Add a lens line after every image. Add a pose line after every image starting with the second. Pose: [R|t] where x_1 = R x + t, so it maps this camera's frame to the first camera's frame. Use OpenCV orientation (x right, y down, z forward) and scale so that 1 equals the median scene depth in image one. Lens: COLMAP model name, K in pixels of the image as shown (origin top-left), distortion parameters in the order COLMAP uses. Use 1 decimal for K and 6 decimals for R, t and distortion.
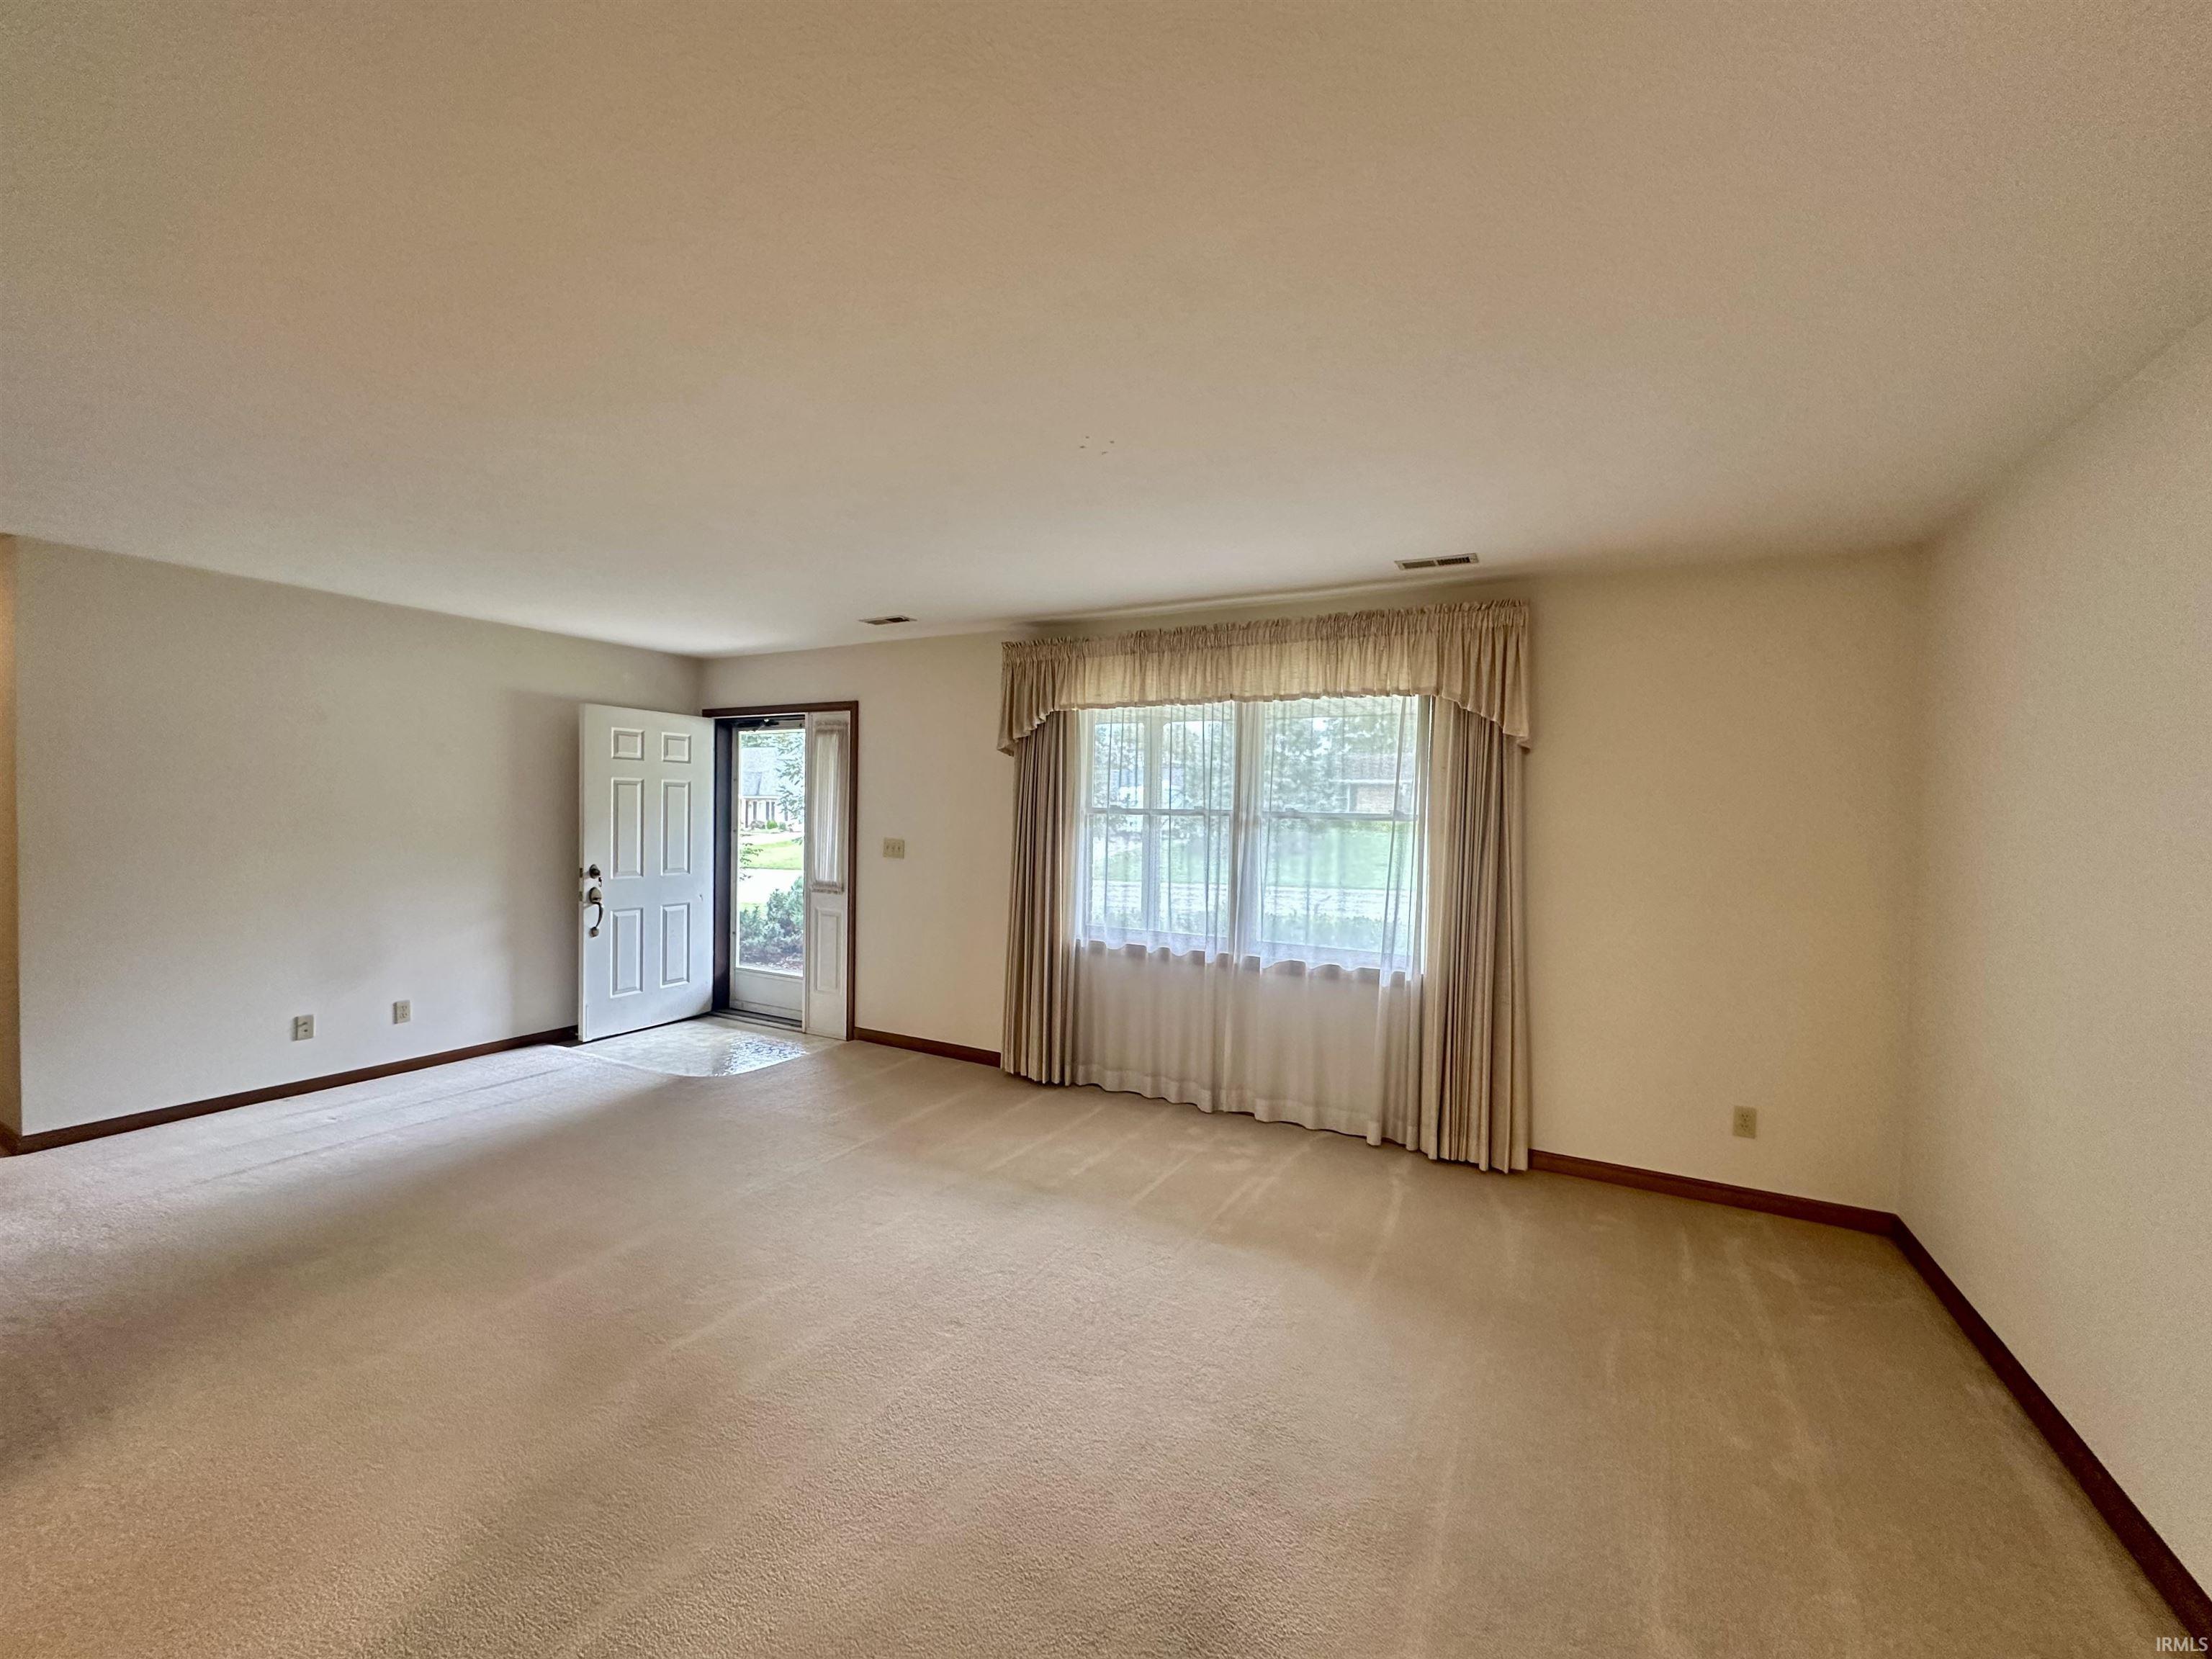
lens RADIAL K [[884.9, 0, 1104.2], [0, 884.9, 828.2], [0, 0, 1]] dist [0.000526, -0.000097]
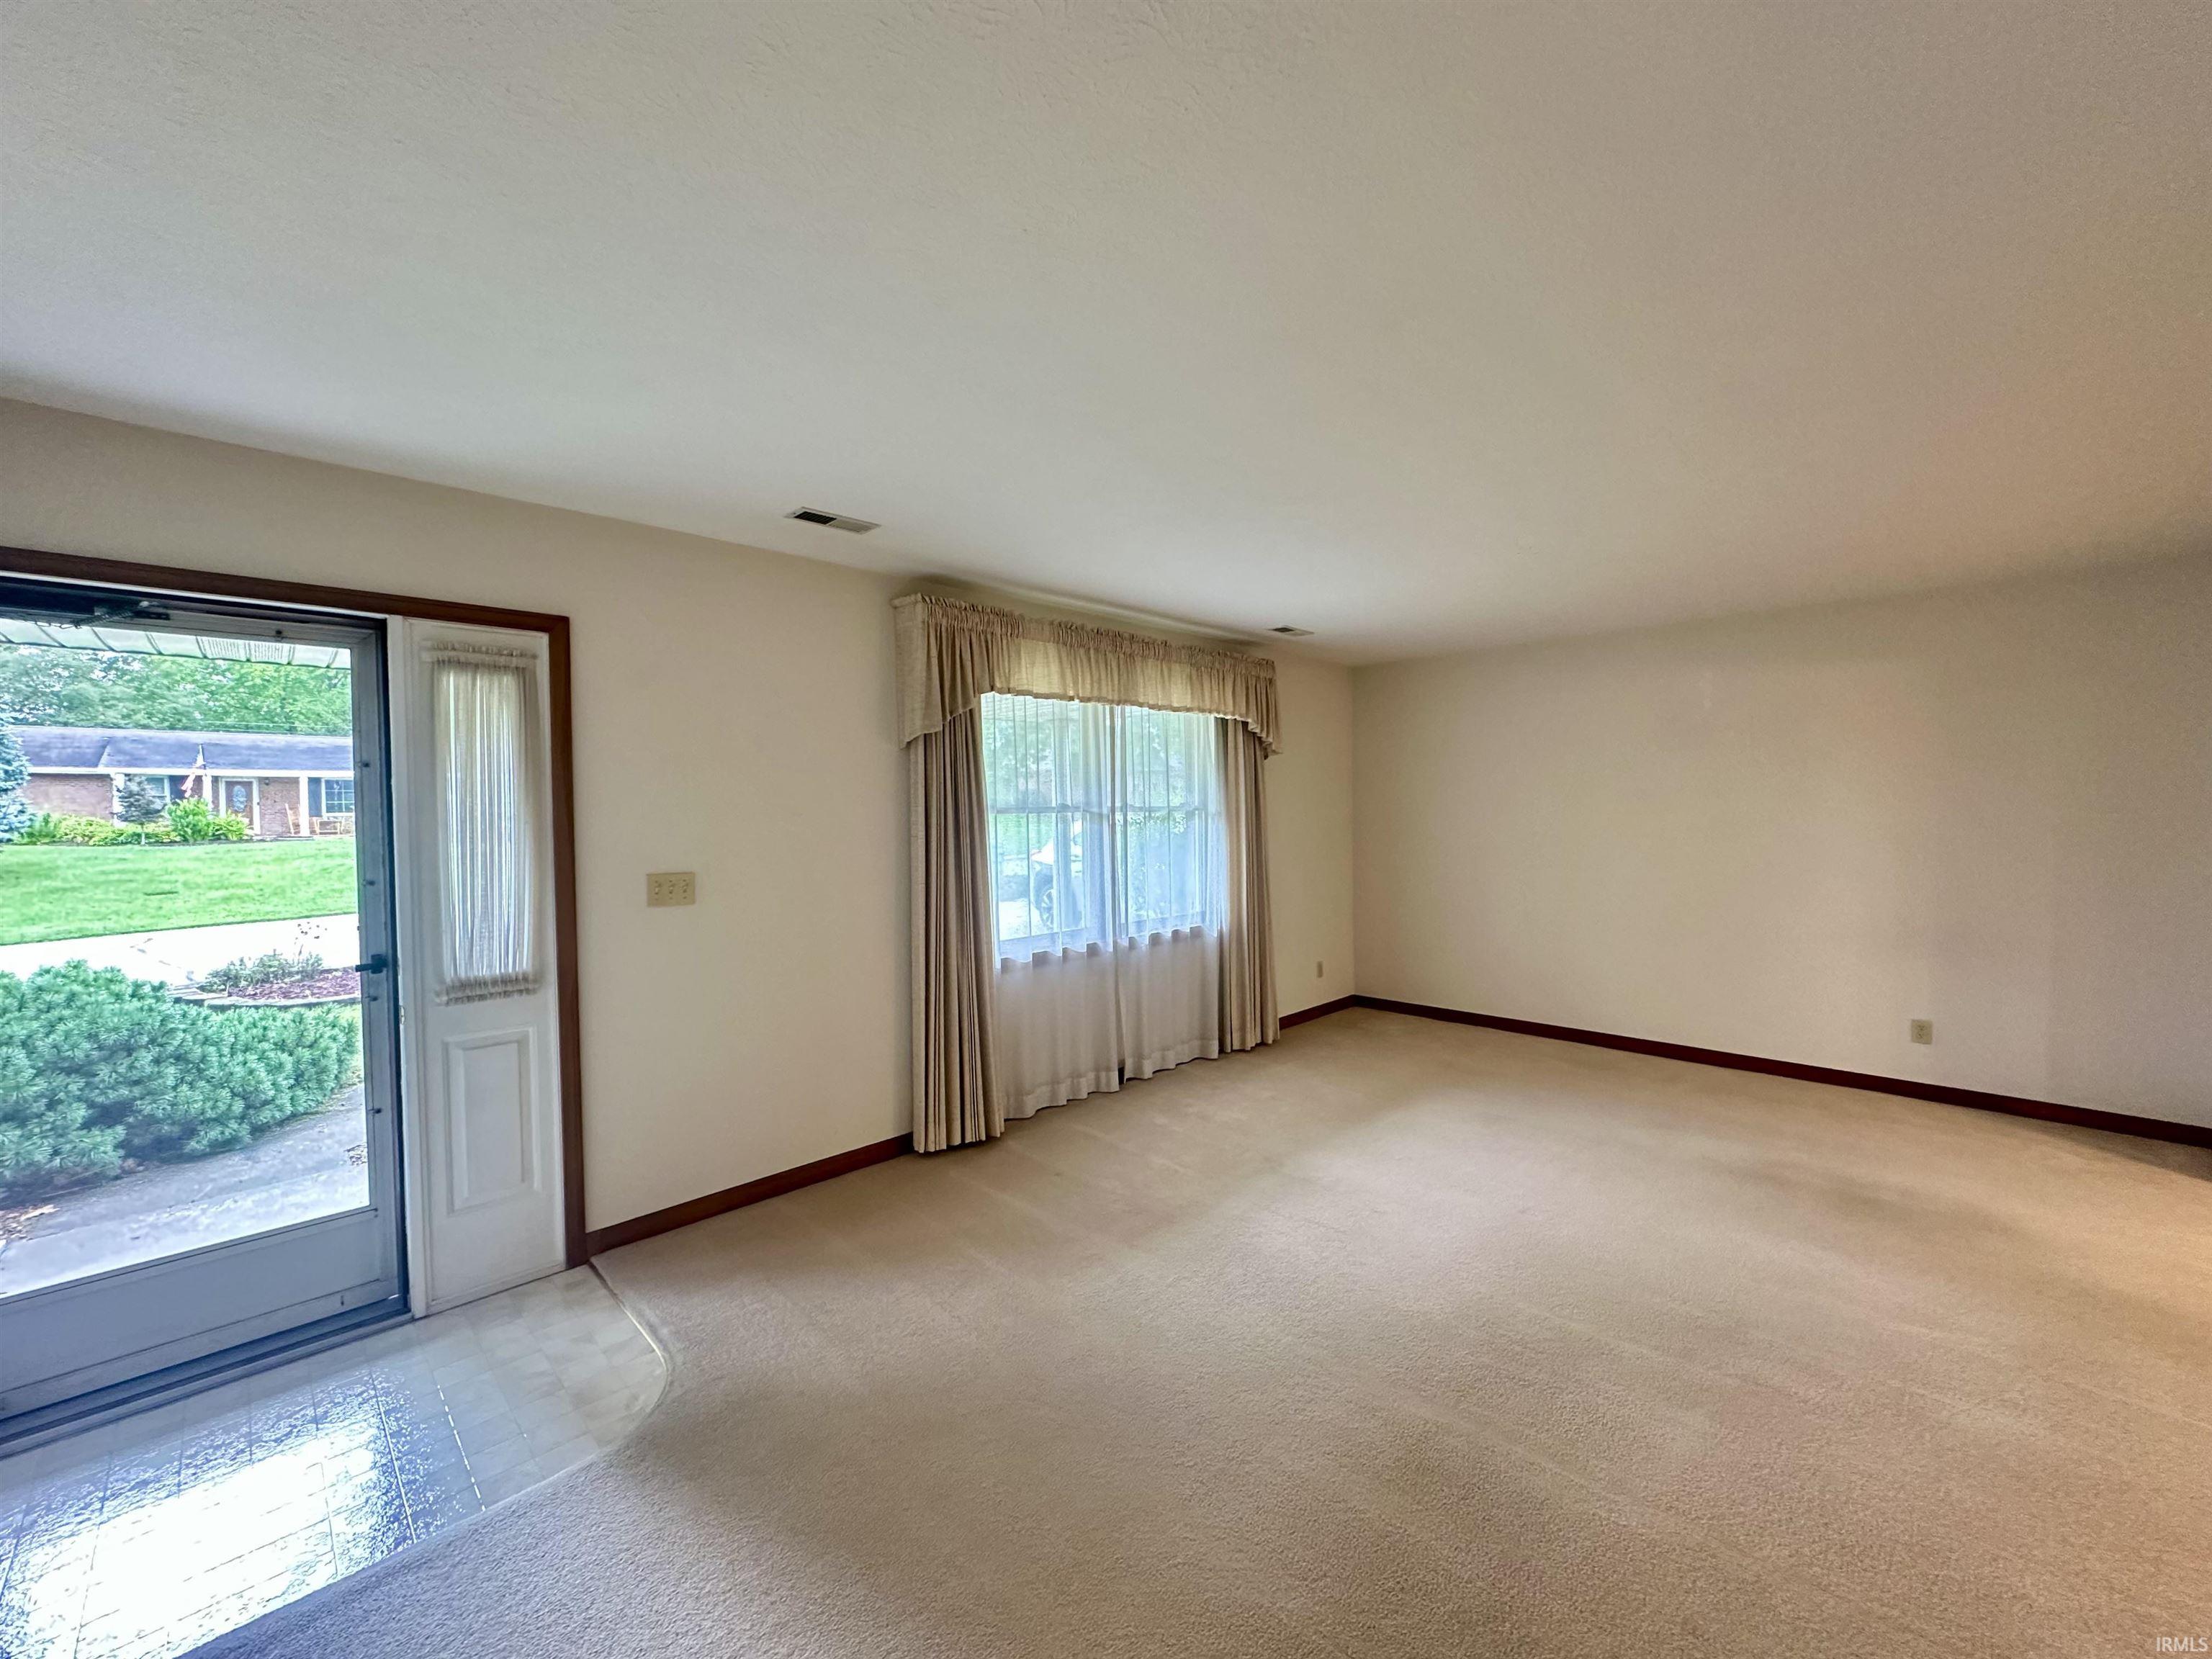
lens RADIAL K [[884.9, 0, 1117.1], [0, 884.9, 822.7], [0, 0, 1]] dist [0.000526, -0.000097]
pose [[0.282492, -0.042266, 0.958338, -0.868229], [0.037876, 0.998741, 0.032883, -0.034436], [-0.958522, 0.027009, 0.283737, 0.677182]]
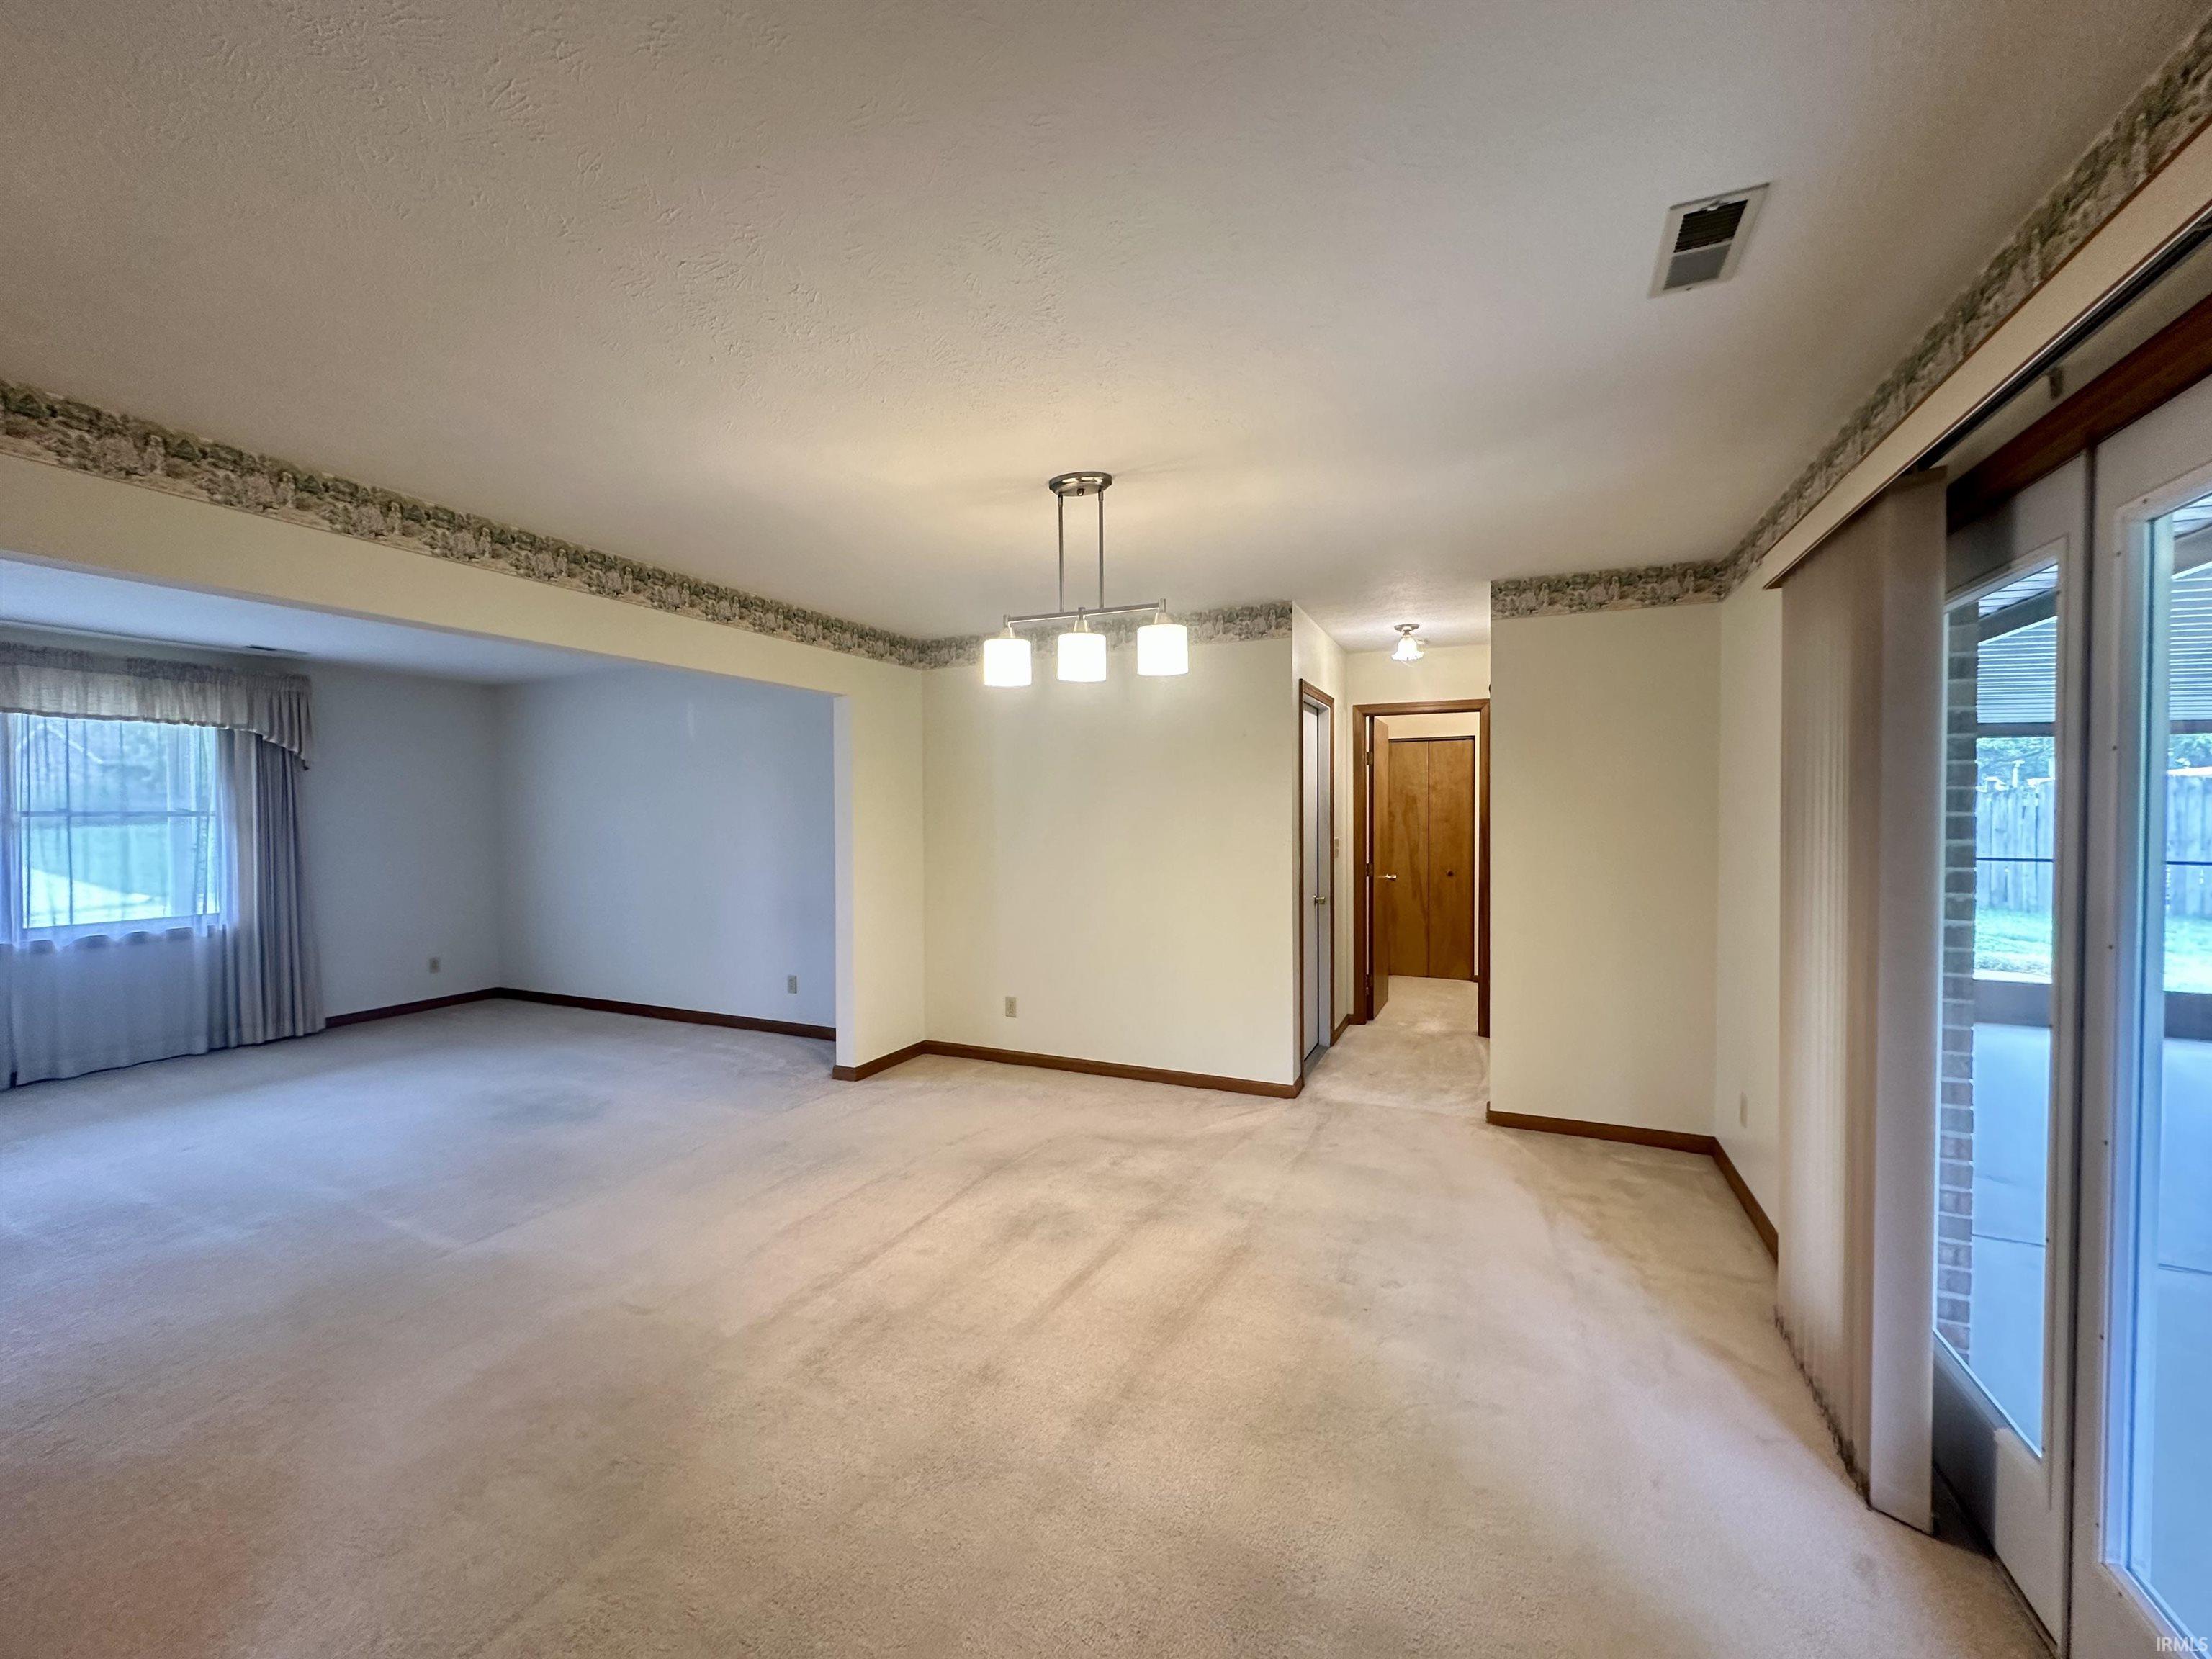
lens RADIAL K [[884.9, 0, 1113.0], [0, 884.9, 827.5], [0, 0, 1]] dist [0.000526, -0.000097]
pose [[-0.072546, -0.038796, 0.996610, -1.017941], [0.026384, 0.998819, 0.040802, -0.009053], [-0.997016, 0.029254, -0.071437, -0.275896]]
